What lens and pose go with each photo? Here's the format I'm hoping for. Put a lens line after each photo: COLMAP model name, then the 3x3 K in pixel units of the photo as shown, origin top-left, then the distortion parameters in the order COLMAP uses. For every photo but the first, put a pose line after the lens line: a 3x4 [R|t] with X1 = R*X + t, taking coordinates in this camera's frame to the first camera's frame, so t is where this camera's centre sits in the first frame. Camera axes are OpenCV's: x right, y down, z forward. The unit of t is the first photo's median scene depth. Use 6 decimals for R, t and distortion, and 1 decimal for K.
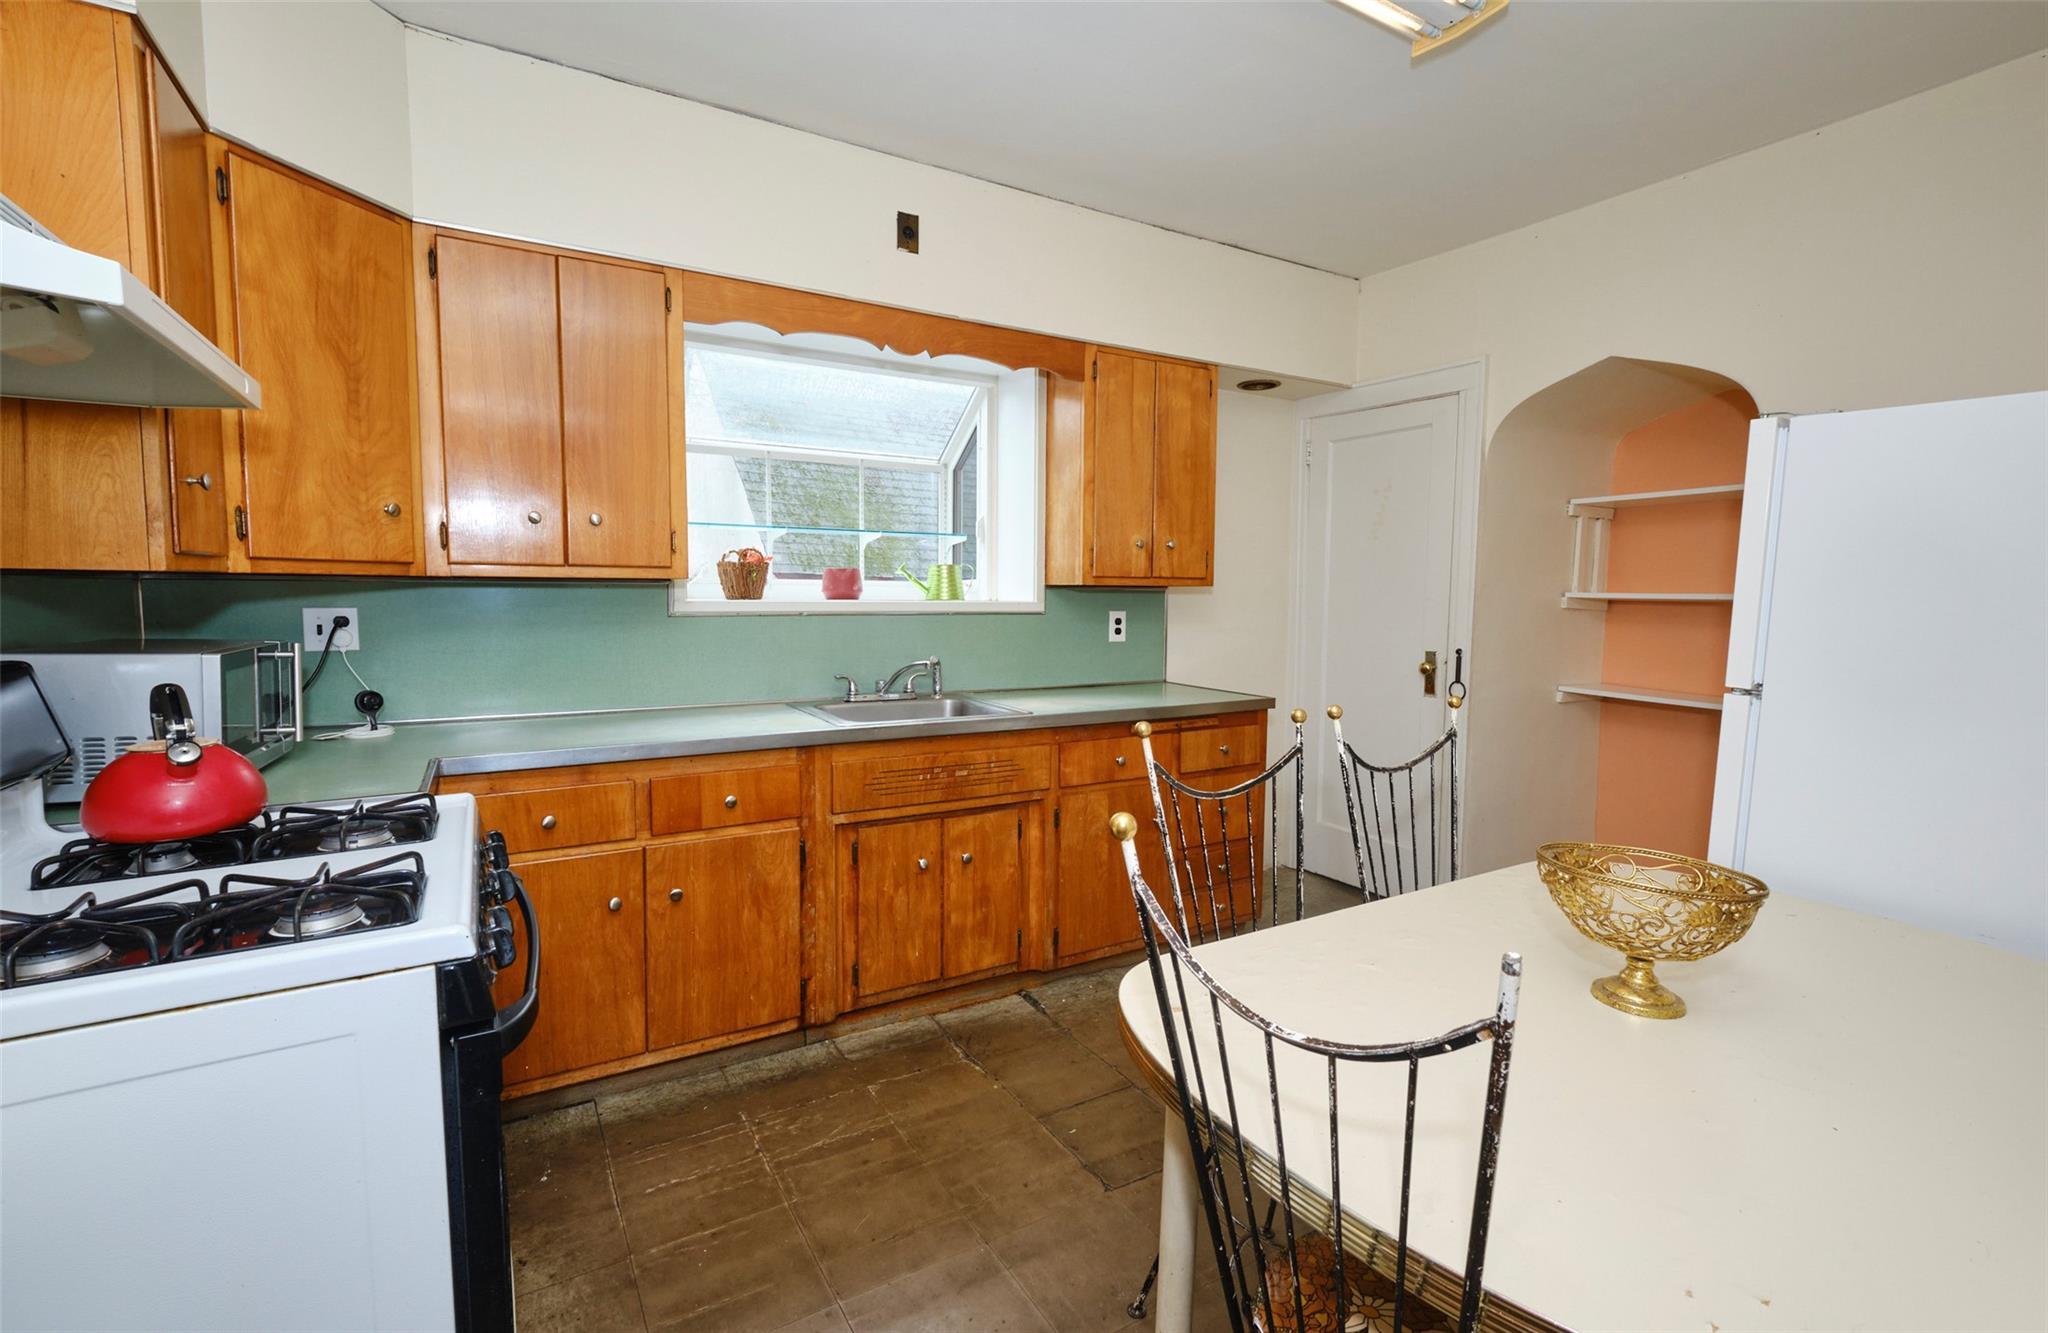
lens RADIAL K [[867.6, 0, 1023.8], [0, 867.6, 657.2], [0, 0, 1]] dist [0.001218, -0.003183]
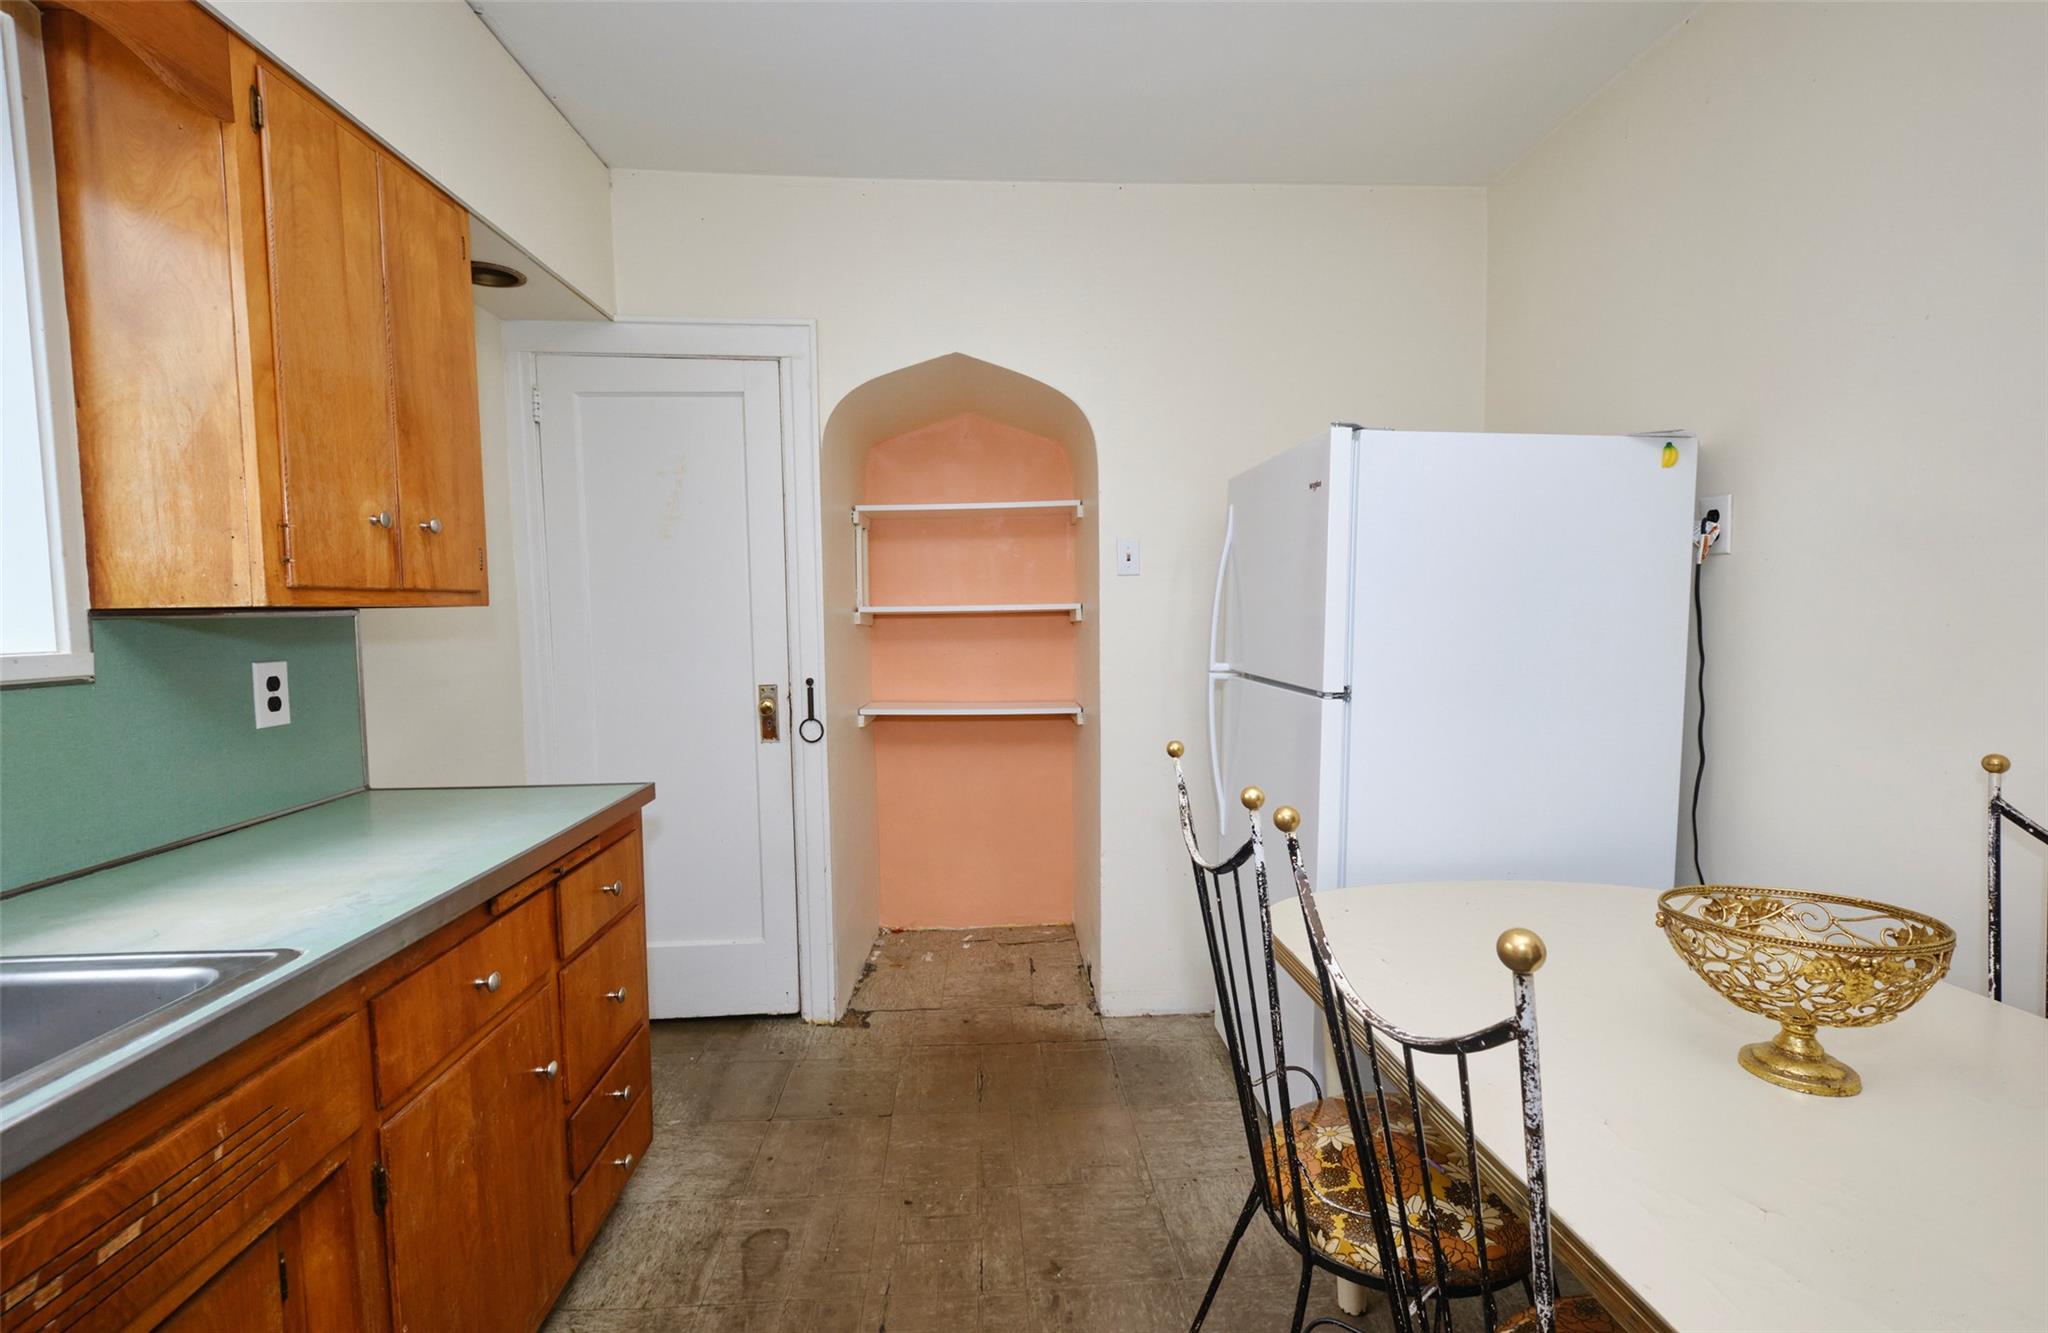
lens RADIAL K [[898.9, 0, 1024.6], [0, 898.9, 661.4], [0, 0, 1]] dist [0.003879, -0.000027]
pose [[0.469382, -0.069998, 0.880216, -0.144172], [0.088244, 0.995581, 0.032115, -0.035985], [-0.878575, 0.062600, 0.473484, 0.444431]]
